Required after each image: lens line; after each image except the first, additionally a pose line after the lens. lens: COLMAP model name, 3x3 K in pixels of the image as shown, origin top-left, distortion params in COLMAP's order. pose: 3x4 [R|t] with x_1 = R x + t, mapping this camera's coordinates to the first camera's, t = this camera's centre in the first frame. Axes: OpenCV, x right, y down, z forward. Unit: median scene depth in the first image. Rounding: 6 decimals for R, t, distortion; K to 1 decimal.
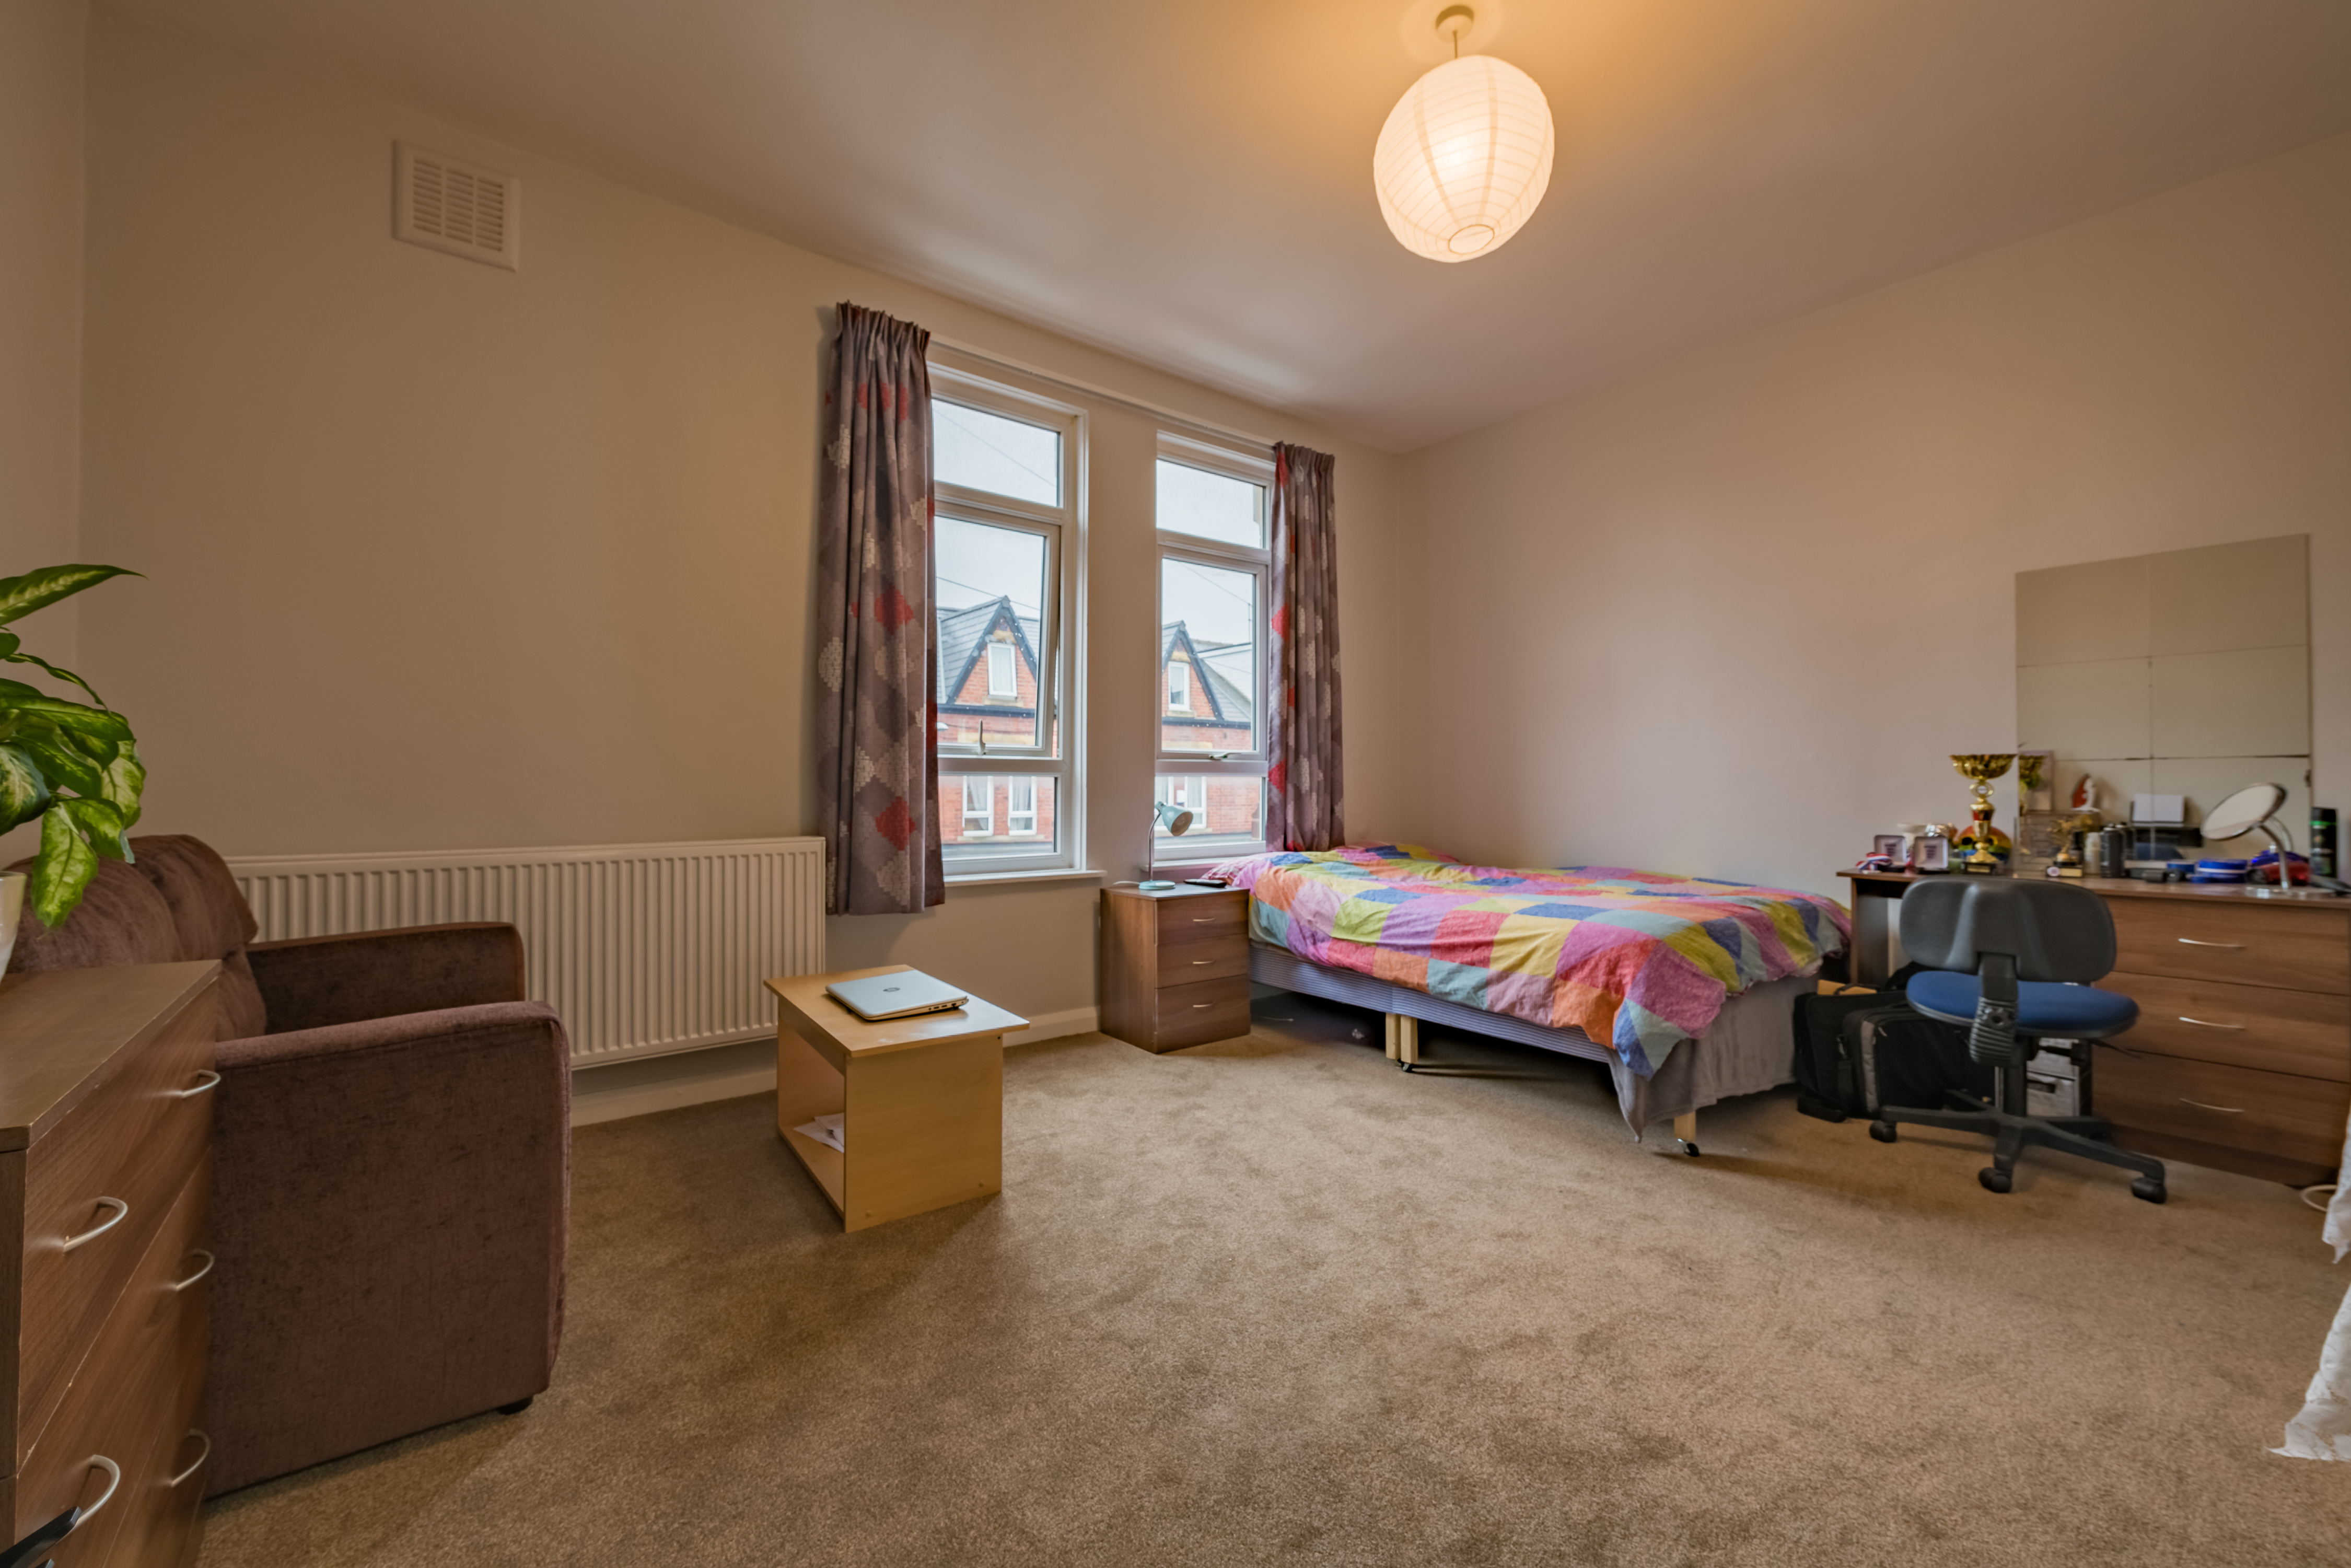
lens RADIAL K [[930.3, 0, 1181.2], [0, 930.3, 778.1], [0, 0, 1]] dist [-0.012877, -0.000165]
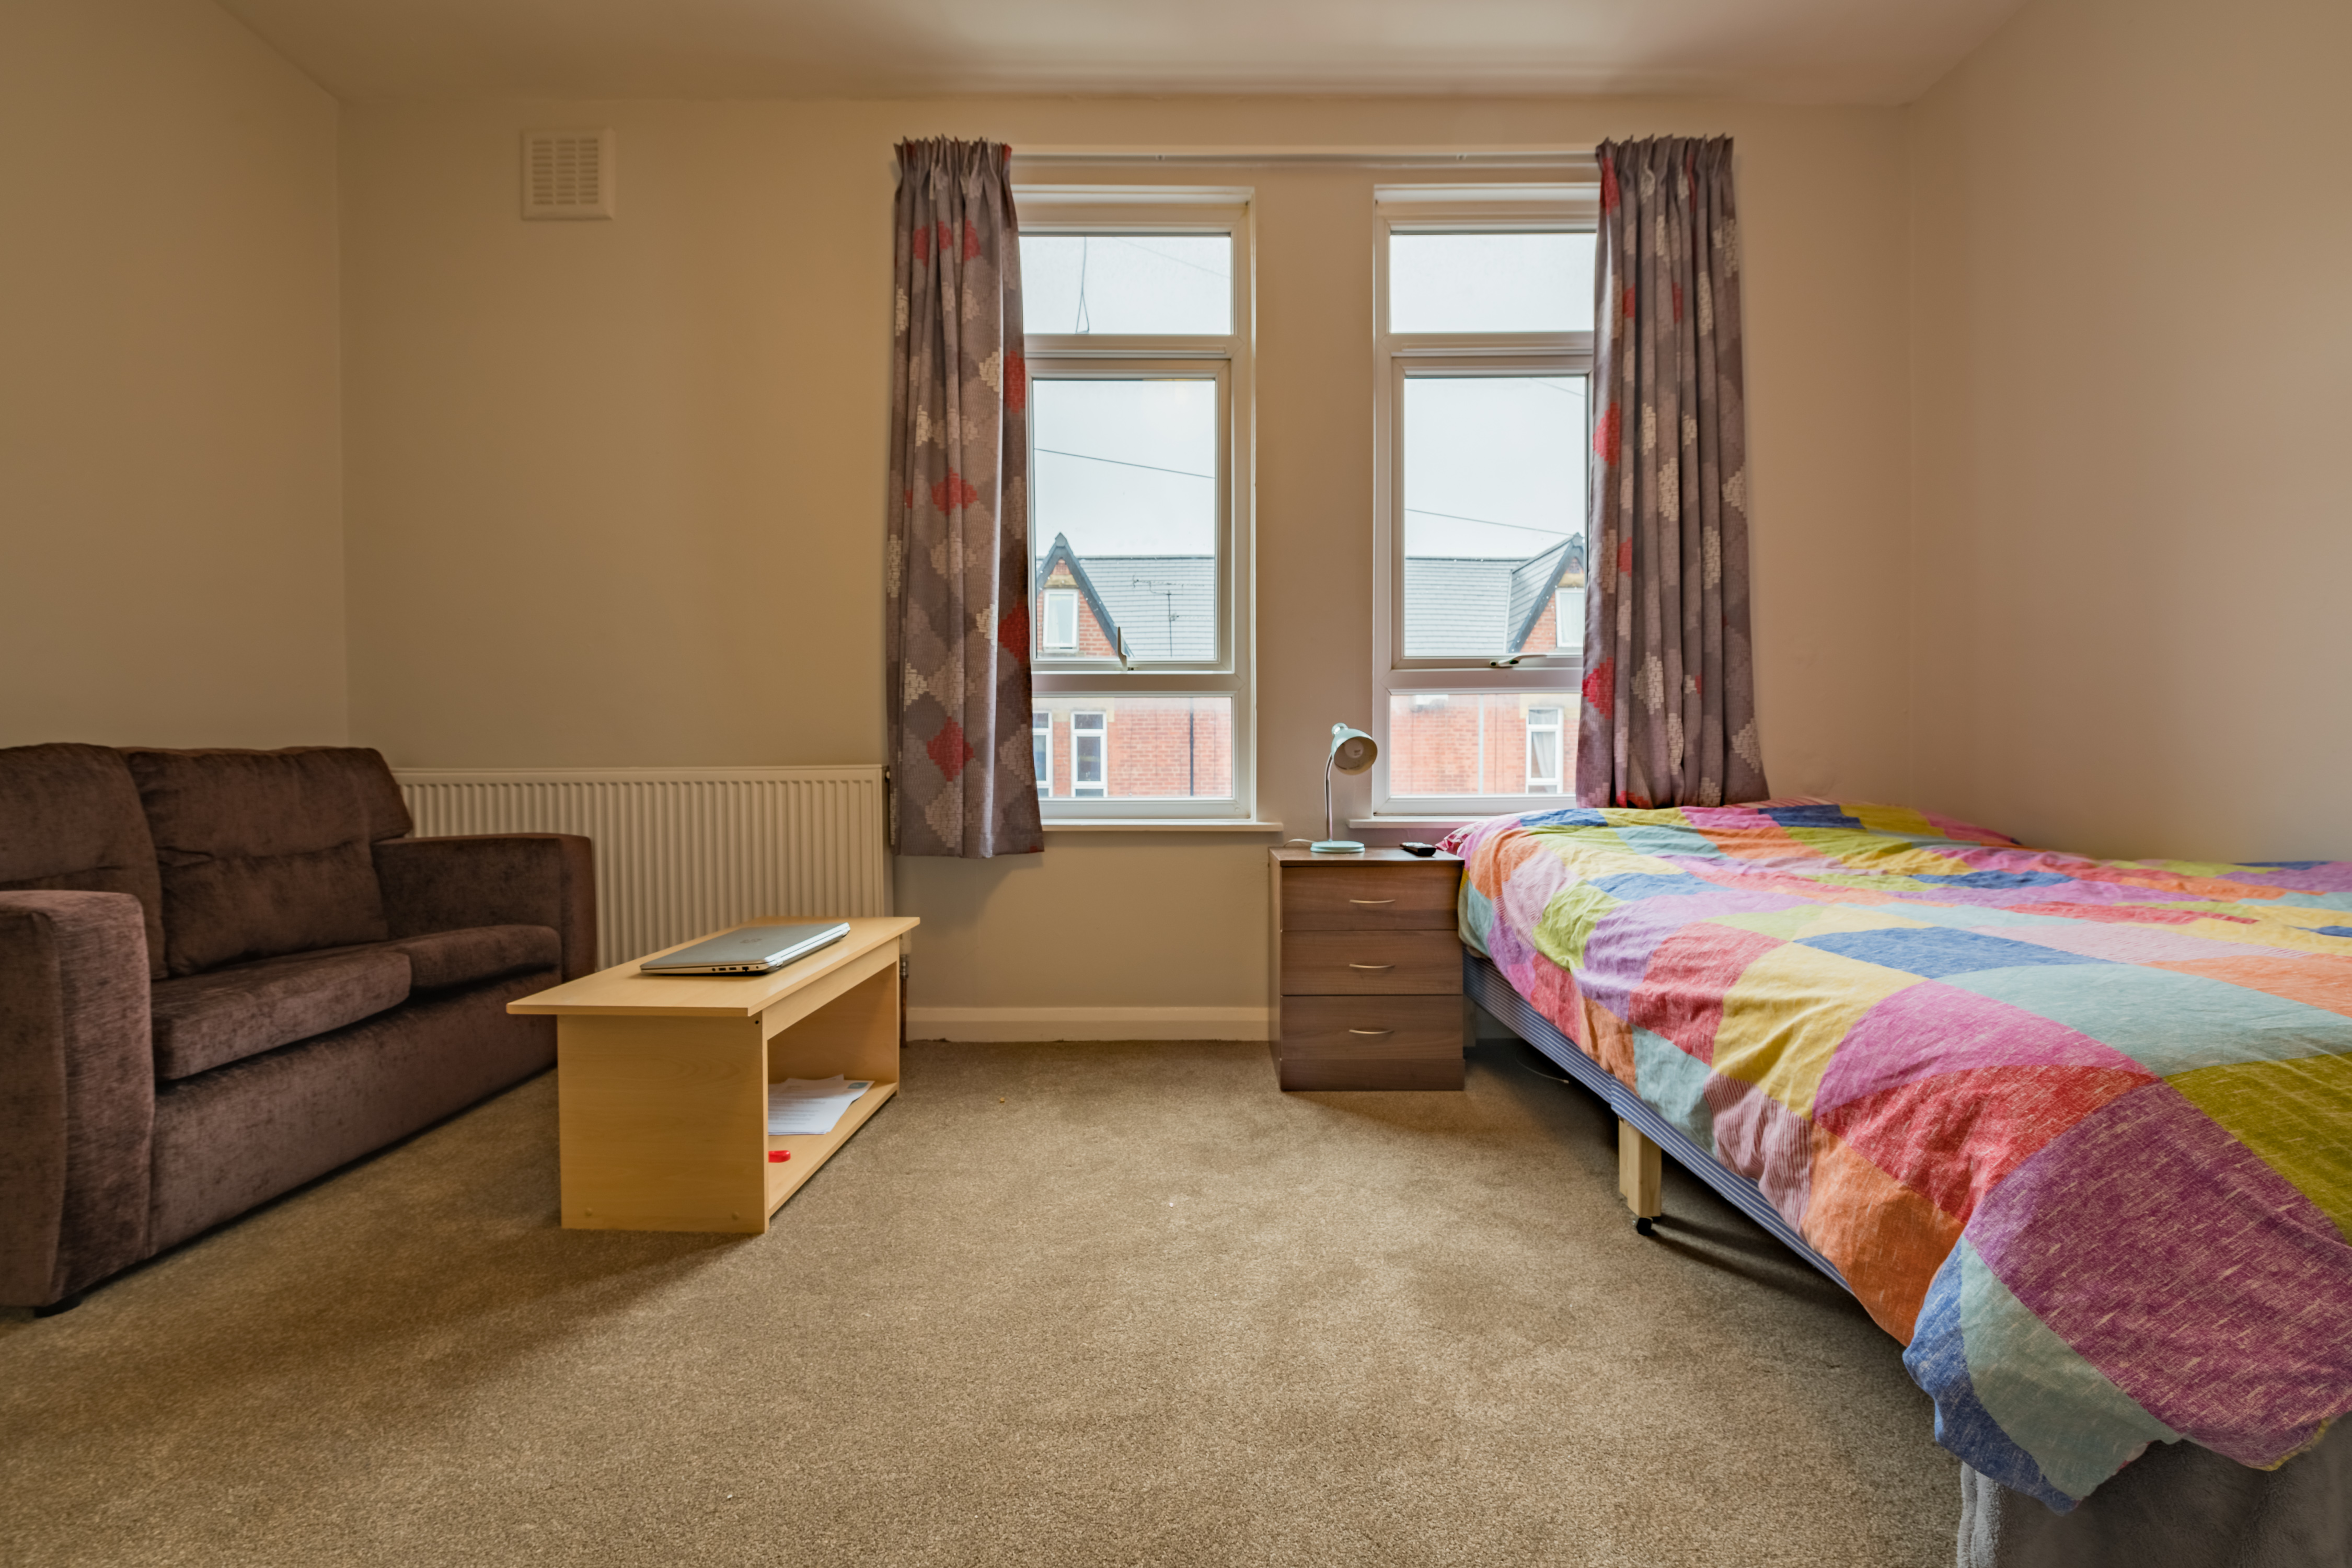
lens RADIAL K [[930.7, 0, 1181.7], [0, 930.7, 778.1], [0, 0, 1]] dist [-0.012877, -0.000165]
pose [[0.787204, 0.008336, -0.616636, 0.336855], [0.009768, 0.999615, 0.025984, 0.049765], [0.616615, -0.026478, 0.786820, 0.427949]]
